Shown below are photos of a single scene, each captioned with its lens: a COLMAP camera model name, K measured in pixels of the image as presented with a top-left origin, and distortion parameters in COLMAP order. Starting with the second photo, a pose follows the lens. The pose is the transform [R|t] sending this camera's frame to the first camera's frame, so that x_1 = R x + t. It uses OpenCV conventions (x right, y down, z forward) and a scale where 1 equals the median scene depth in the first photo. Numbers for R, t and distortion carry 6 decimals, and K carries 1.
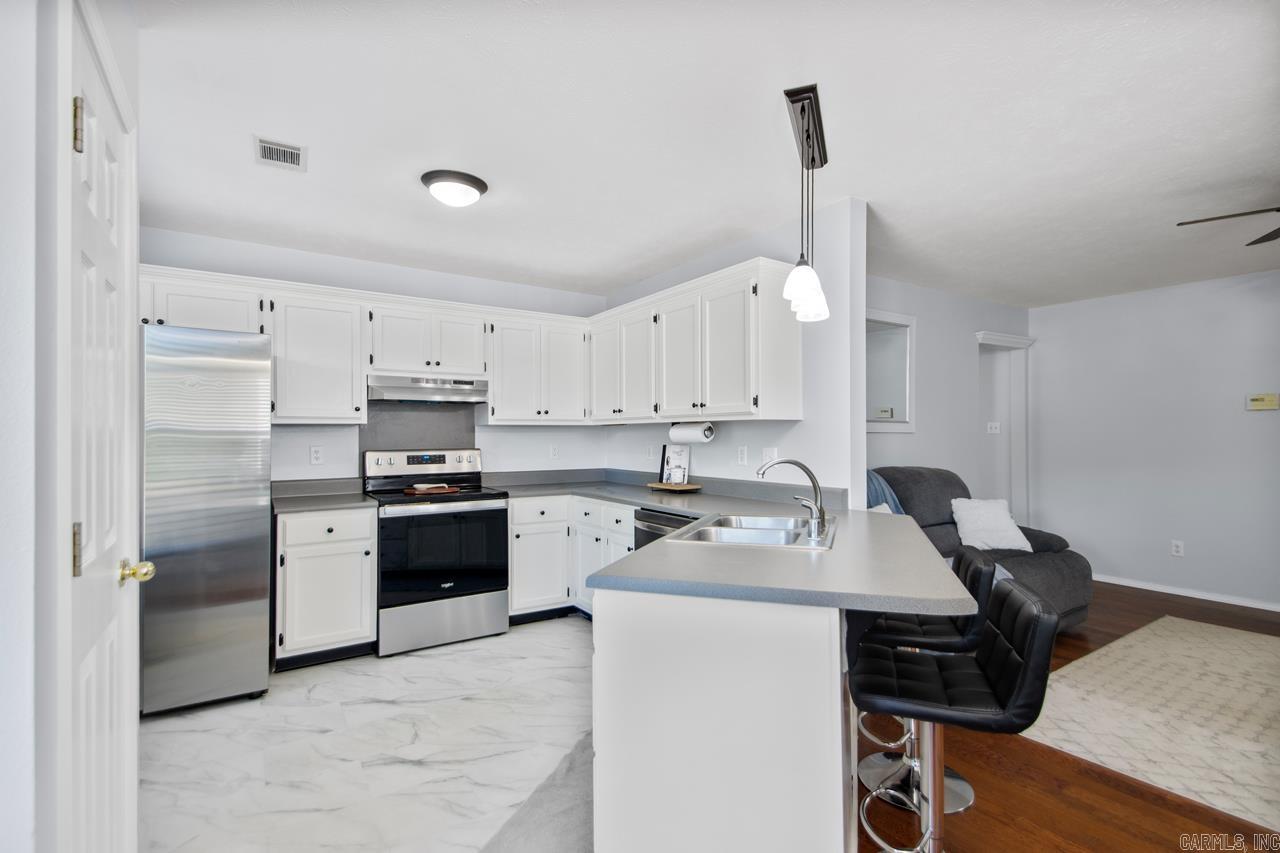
lens RADIAL K [[617.0, 0, 635.6], [0, 617.0, 433.3], [0, 0, 1]] dist [0.112719, 0.000023]
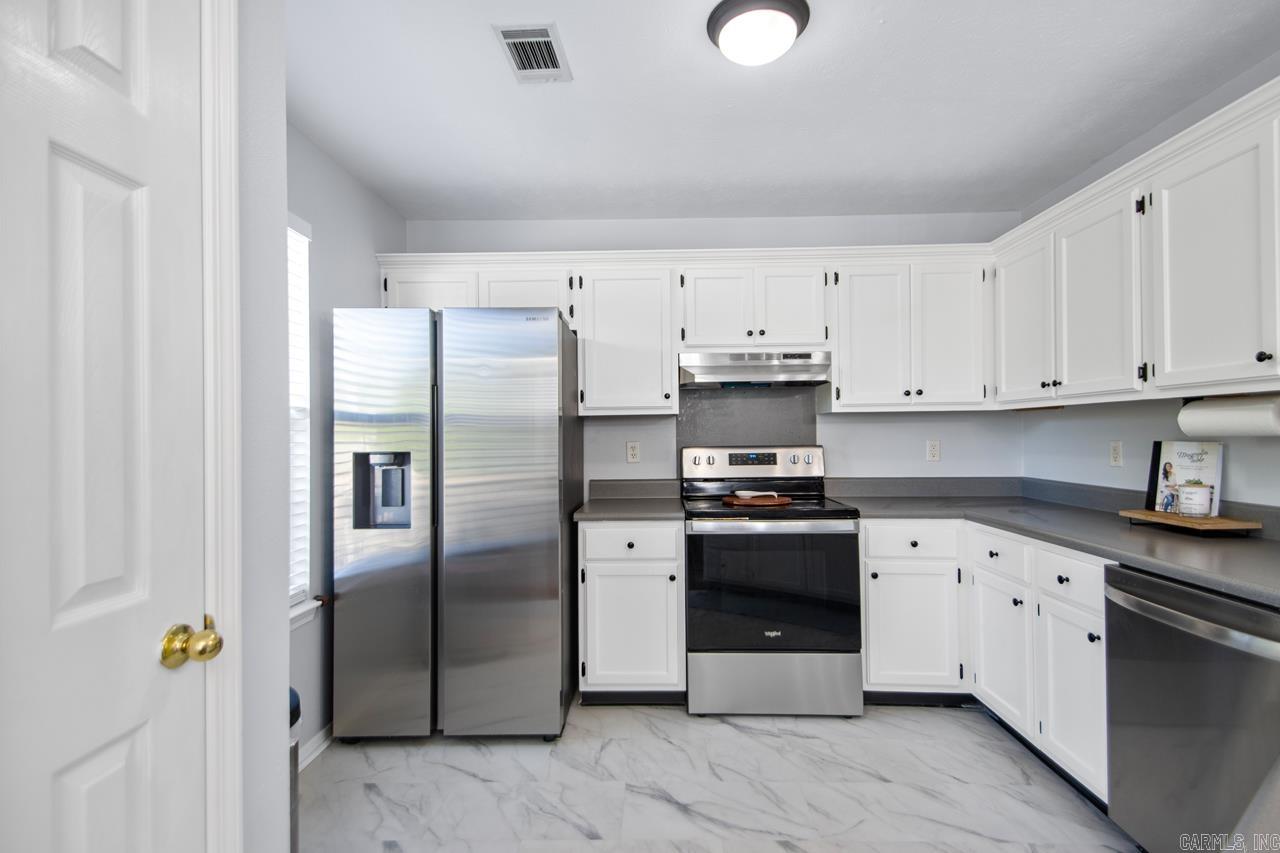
lens RADIAL K [[591.9, 0, 642.6], [0, 591.9, 430.8], [0, 0, 1]] dist [0.024588, -0.019185]
pose [[0.832409, -0.007749, -0.554108, -0.040618], [0.009696, 0.999953, 0.000583, 0.005207], [0.554078, -0.005858, 0.832444, 0.322301]]
